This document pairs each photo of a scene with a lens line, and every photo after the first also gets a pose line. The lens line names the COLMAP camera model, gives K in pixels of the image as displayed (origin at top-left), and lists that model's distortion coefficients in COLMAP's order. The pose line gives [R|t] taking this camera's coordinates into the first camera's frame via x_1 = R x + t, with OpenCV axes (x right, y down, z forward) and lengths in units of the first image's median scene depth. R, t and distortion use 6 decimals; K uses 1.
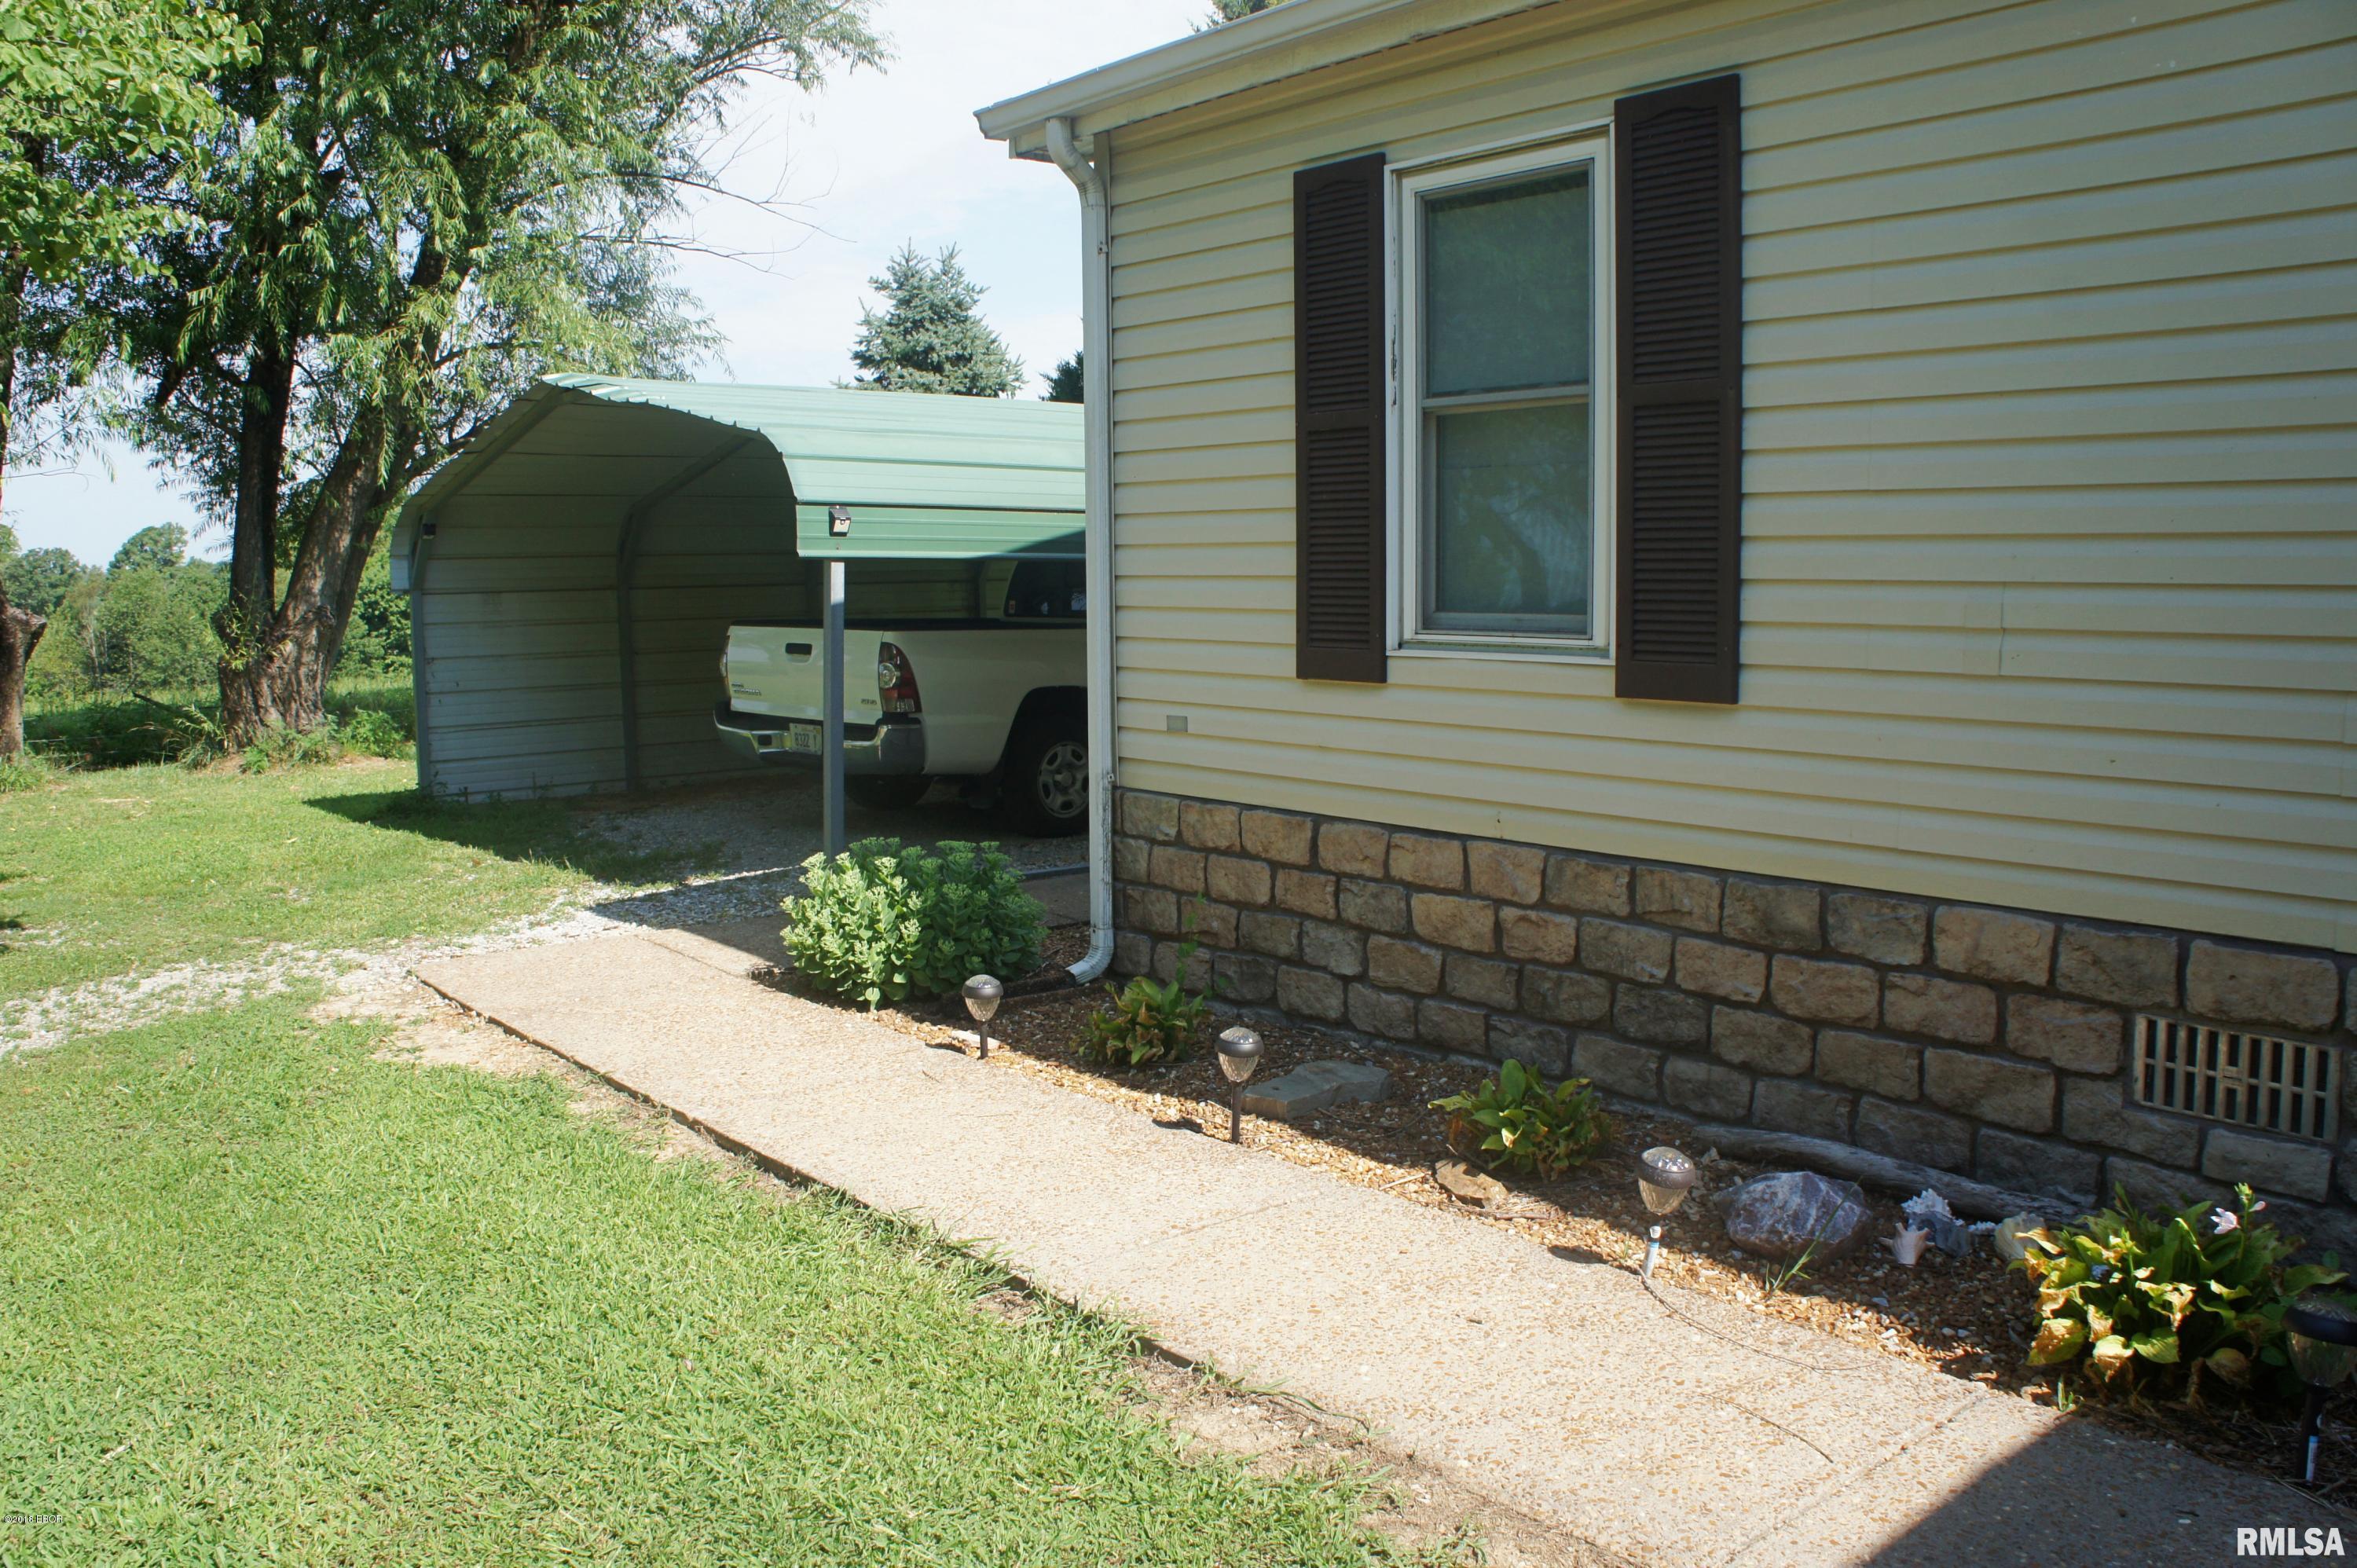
lens RADIAL K [[1845.4, 0, 1174.4], [0, 1845.4, 794.4], [0, 0, 1]] dist [-0.173235, 0.121919]
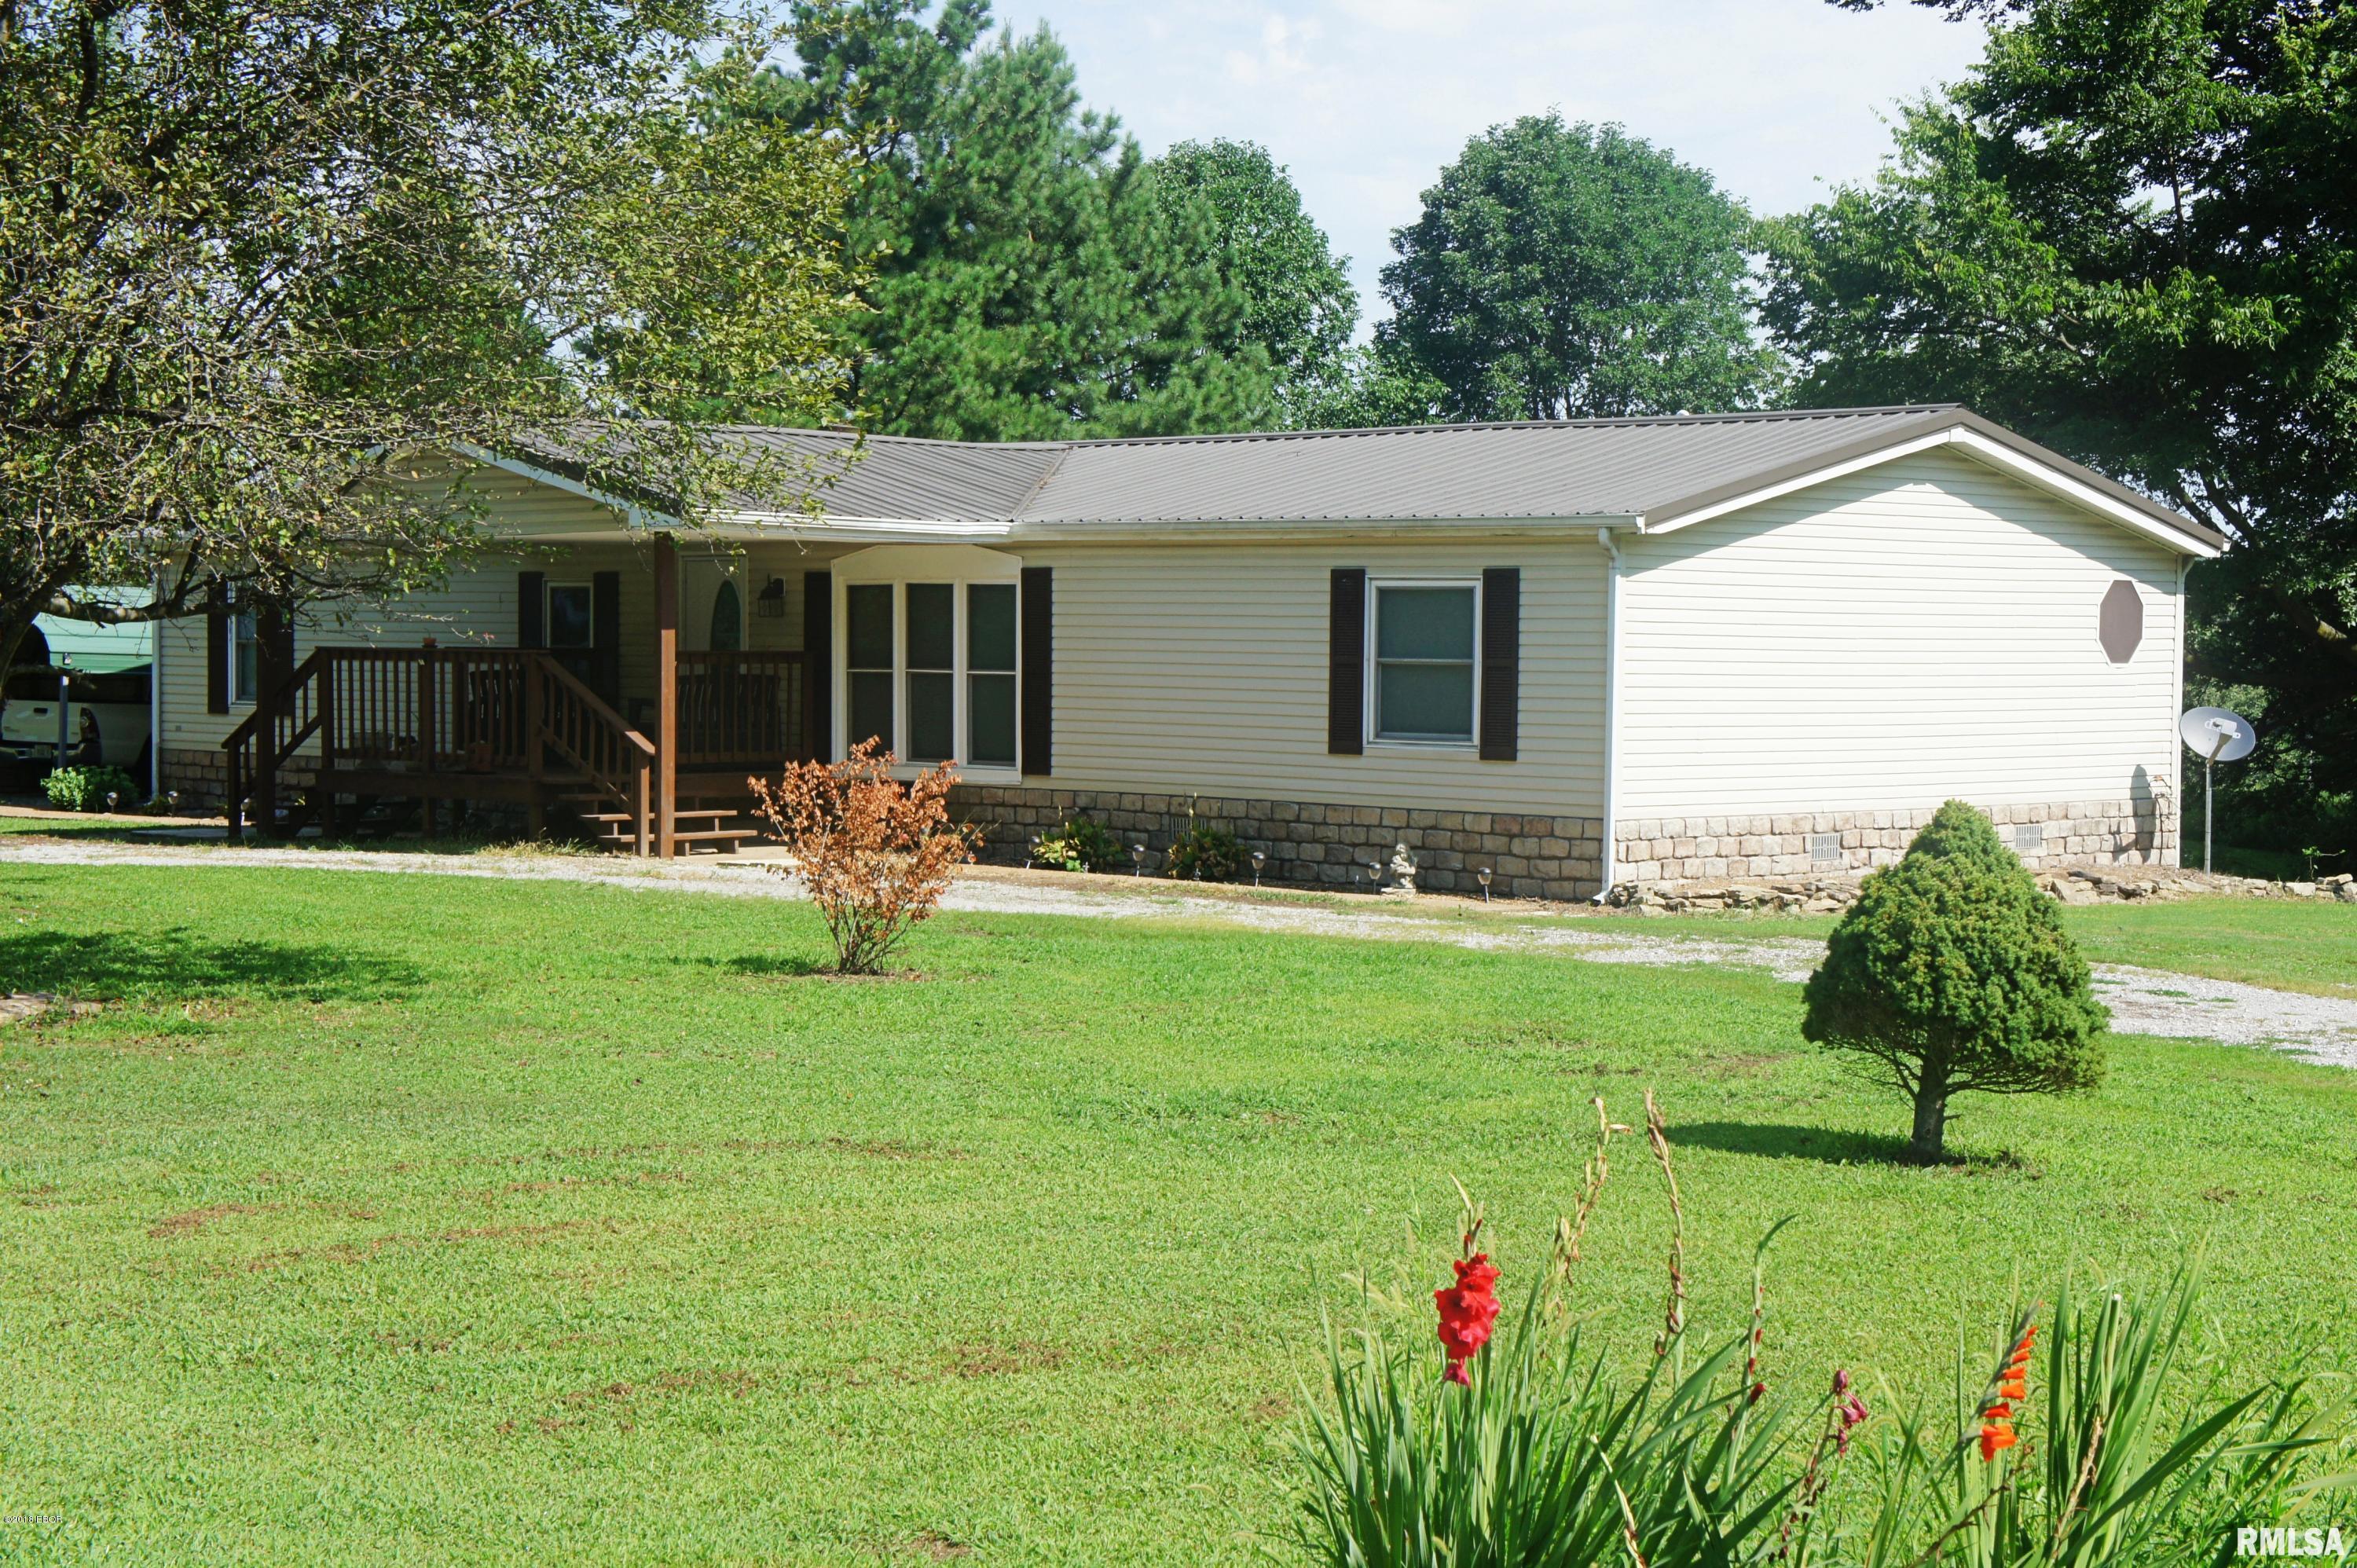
lens RADIAL K [[3955.9, 0, 1182.9], [0, 3955.9, 834.7], [0, 0, 1]] dist [0.137782, 0.244659]
pose [[0.992524, 0.013484, 0.121303, 0.578659], [-0.004486, 0.997237, -0.074147, 0.421640], [-0.121968, 0.073048, 0.989842, -3.942254]]
